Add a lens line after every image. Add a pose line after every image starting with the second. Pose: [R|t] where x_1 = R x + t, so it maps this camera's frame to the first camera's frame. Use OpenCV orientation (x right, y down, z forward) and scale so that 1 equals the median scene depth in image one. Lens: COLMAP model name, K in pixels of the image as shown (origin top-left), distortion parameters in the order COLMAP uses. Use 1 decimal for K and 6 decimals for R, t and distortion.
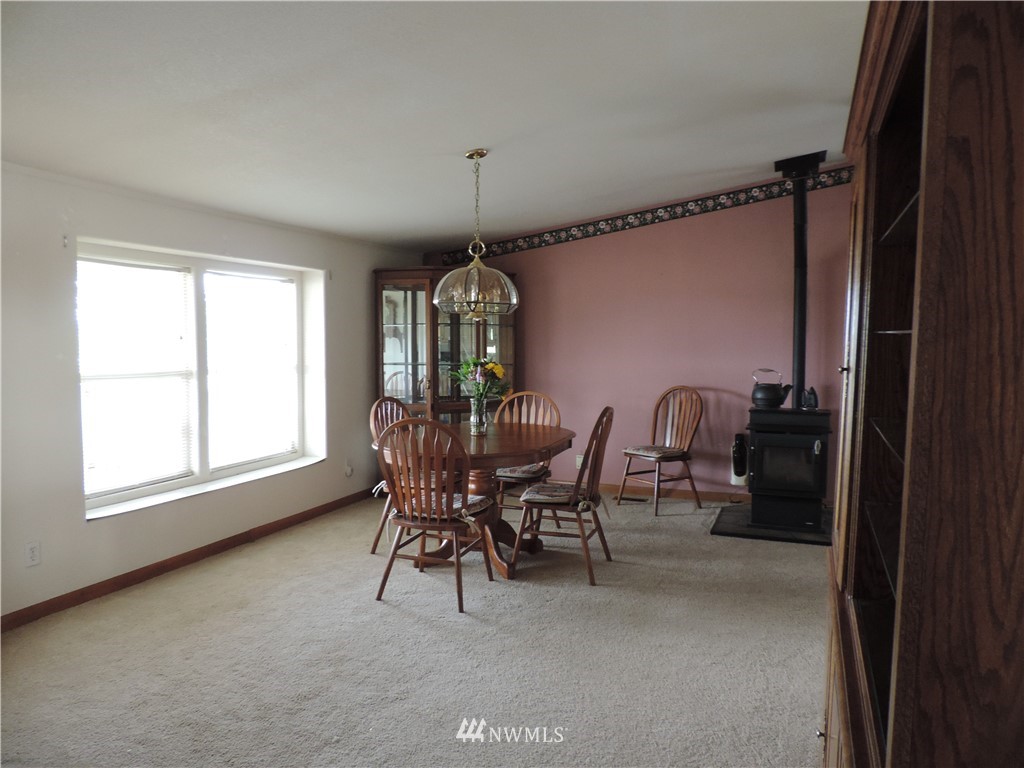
lens RADIAL K [[726.7, 0, 513.5], [0, 726.7, 386.6], [0, 0, 1]] dist [-0.021048, 0.001463]
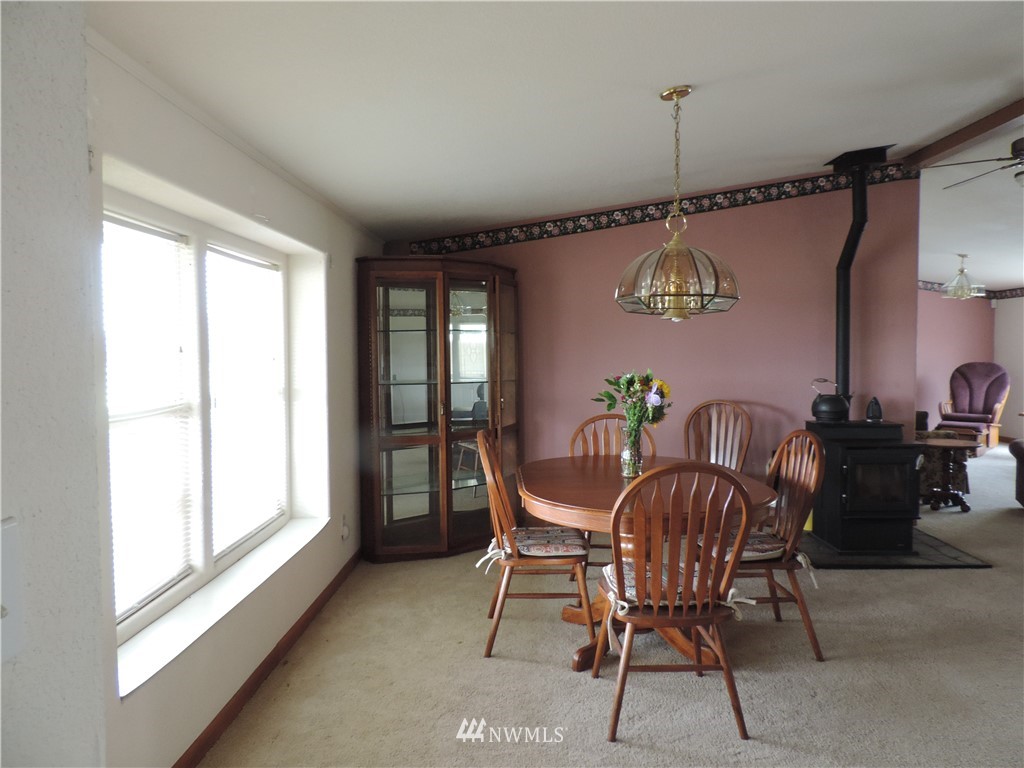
lens RADIAL K [[703.0, 0, 448.4], [0, 703.0, 389.5], [0, 0, 1]] dist [-0.014952, 0.001872]
pose [[0.938701, -0.028534, 0.343551, -0.404297], [0.033148, 0.999422, -0.007562, -0.019933], [-0.343136, 0.018487, 0.939104, 0.333617]]
